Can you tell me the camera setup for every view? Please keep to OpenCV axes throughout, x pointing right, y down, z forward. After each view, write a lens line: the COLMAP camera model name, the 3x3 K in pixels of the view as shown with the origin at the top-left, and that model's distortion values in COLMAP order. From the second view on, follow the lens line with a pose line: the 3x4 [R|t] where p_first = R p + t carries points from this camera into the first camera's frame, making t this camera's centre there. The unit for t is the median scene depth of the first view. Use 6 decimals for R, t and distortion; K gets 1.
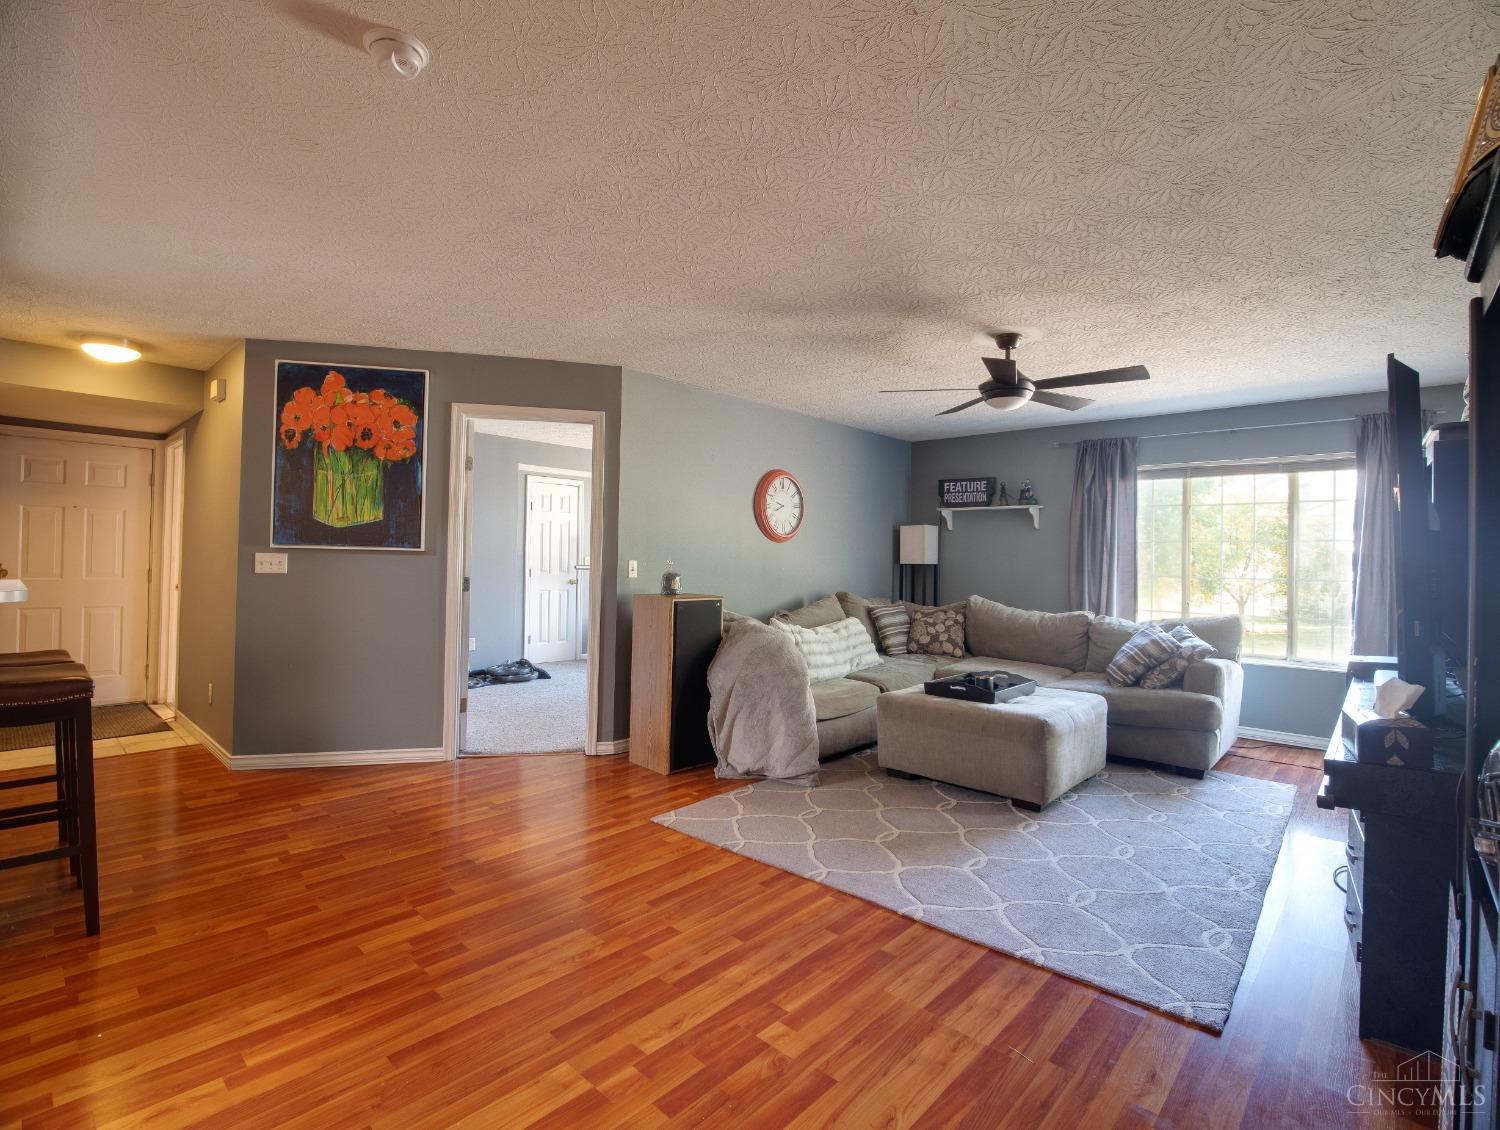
lens RADIAL K [[725.7, 0, 749.8], [0, 725.7, 553.5], [0, 0, 1]] dist [-0.019922, 0.000161]
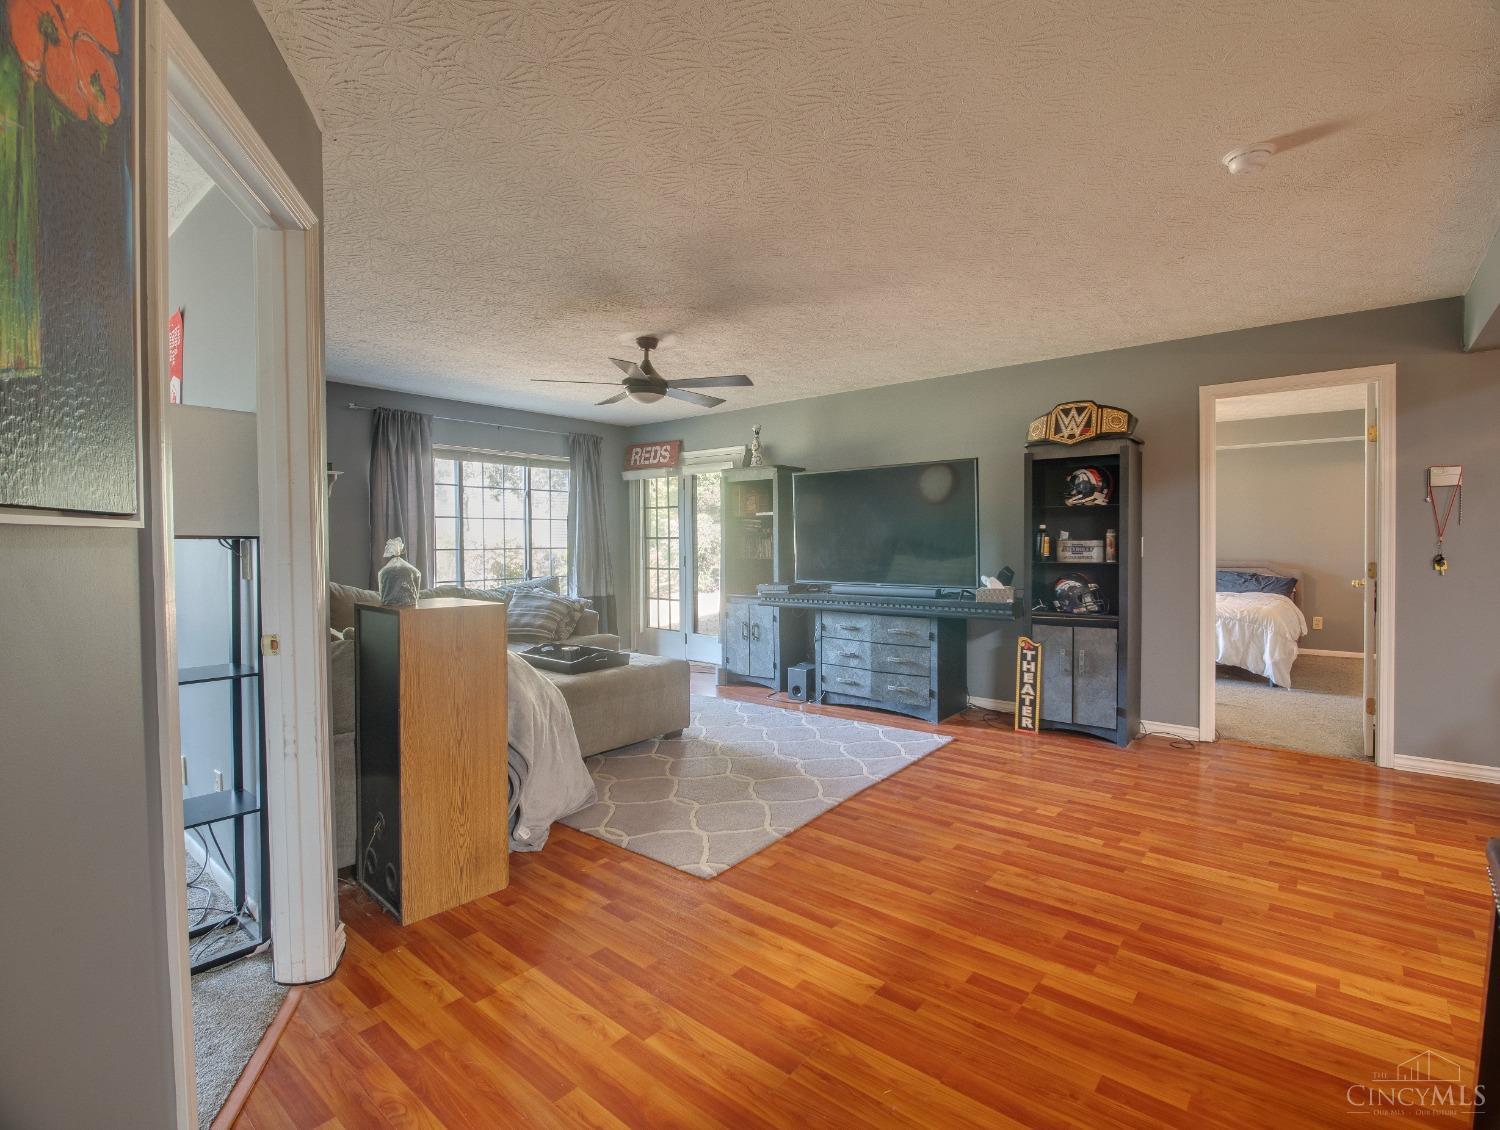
lens RADIAL K [[725.7, 0, 749.8], [0, 725.7, 553.5], [0, 0, 1]] dist [-0.019922, 0.000161]
pose [[-0.060392, -0.040078, 0.997370, -1.627245], [-0.003206, 0.999196, 0.039957, -0.018129], [-0.998170, -0.000784, -0.060472, 1.823000]]
